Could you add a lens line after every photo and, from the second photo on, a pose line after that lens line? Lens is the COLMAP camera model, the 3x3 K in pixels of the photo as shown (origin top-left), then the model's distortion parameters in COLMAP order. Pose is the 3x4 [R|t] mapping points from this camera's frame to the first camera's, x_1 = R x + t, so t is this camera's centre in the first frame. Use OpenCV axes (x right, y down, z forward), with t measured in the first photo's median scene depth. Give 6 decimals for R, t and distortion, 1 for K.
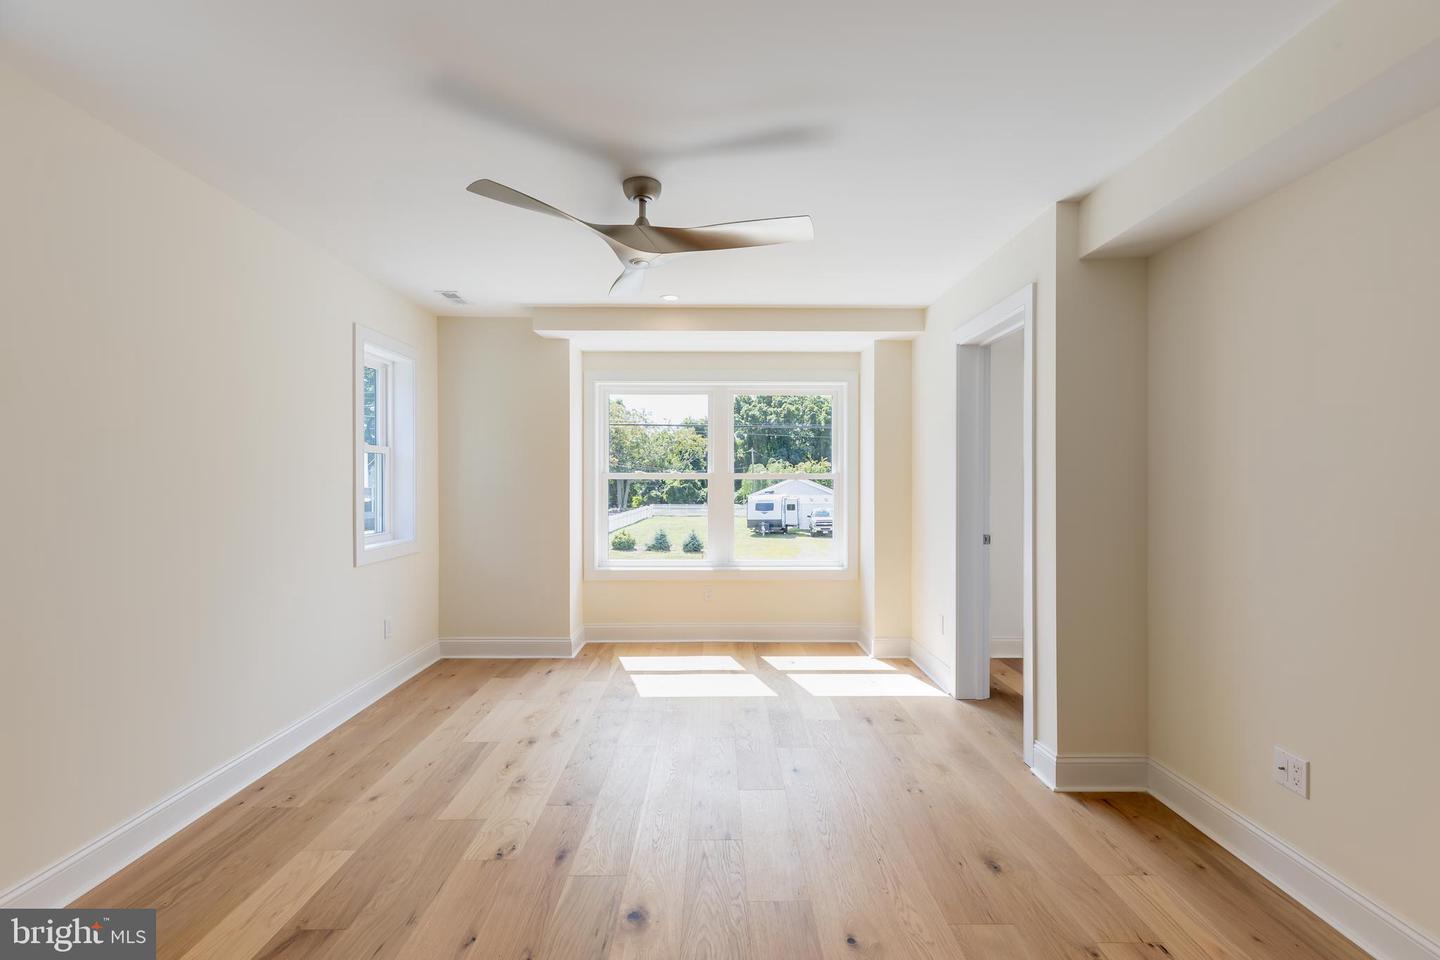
lens RADIAL K [[664.4, 0, 721.2], [0, 664.4, 478.6], [0, 0, 1]] dist [0.009099, 0.000848]
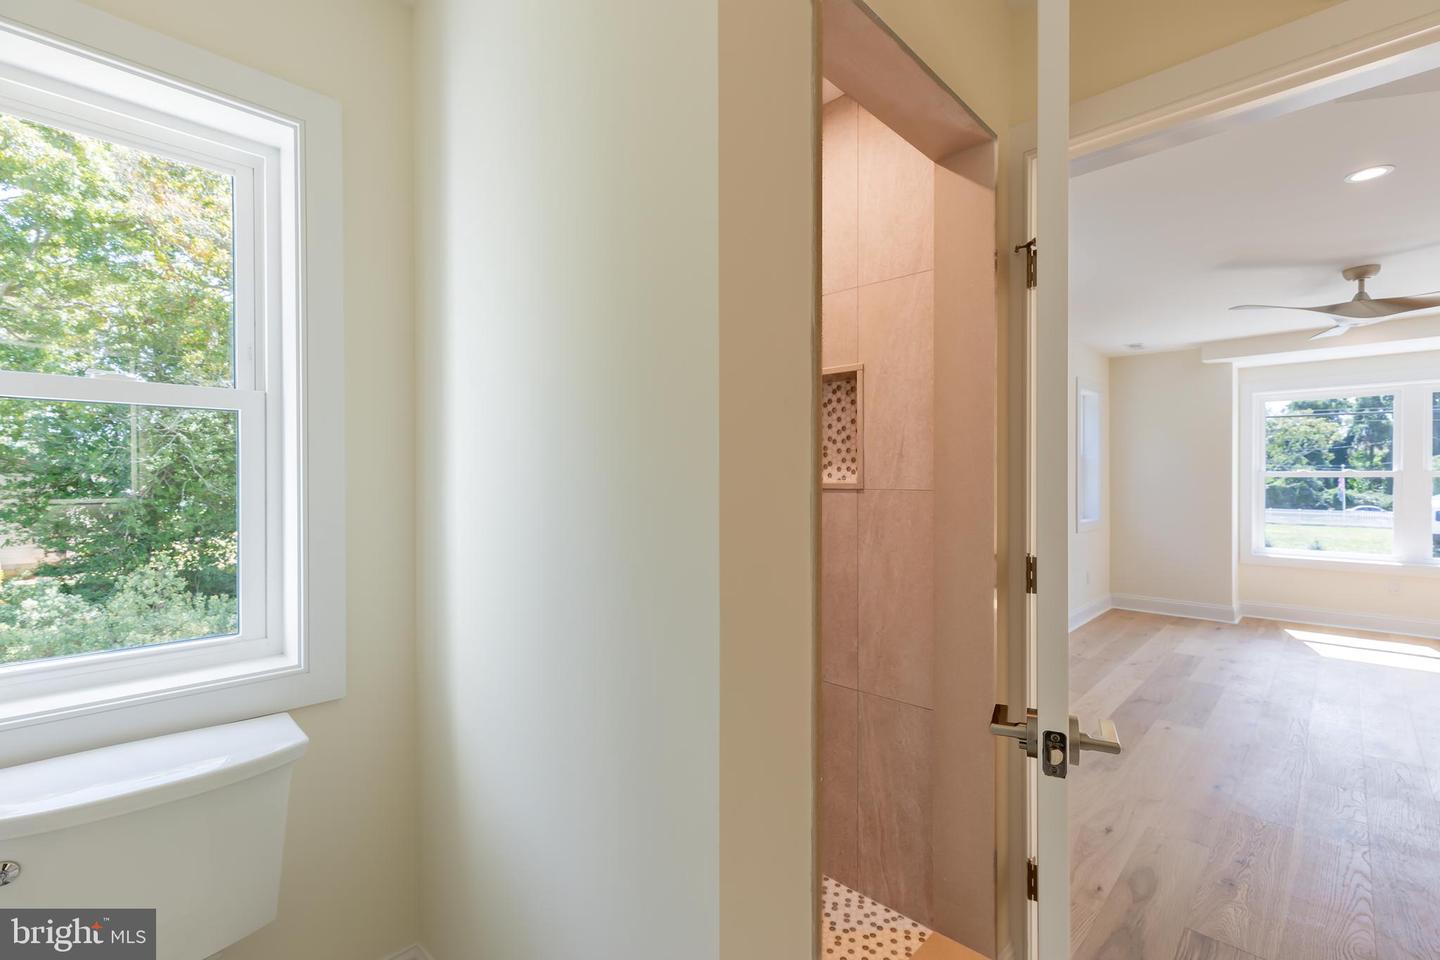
lens RADIAL K [[664.4, 0, 699.1], [0, 664.4, 480.5], [0, 0, 1]] dist [0.009099, 0.000848]
pose [[0.714795, 0.004116, -0.699322, -0.069886], [0.000165, 0.999982, 0.006054, -0.000536], [0.699334, -0.004443, 0.714781, -0.567735]]
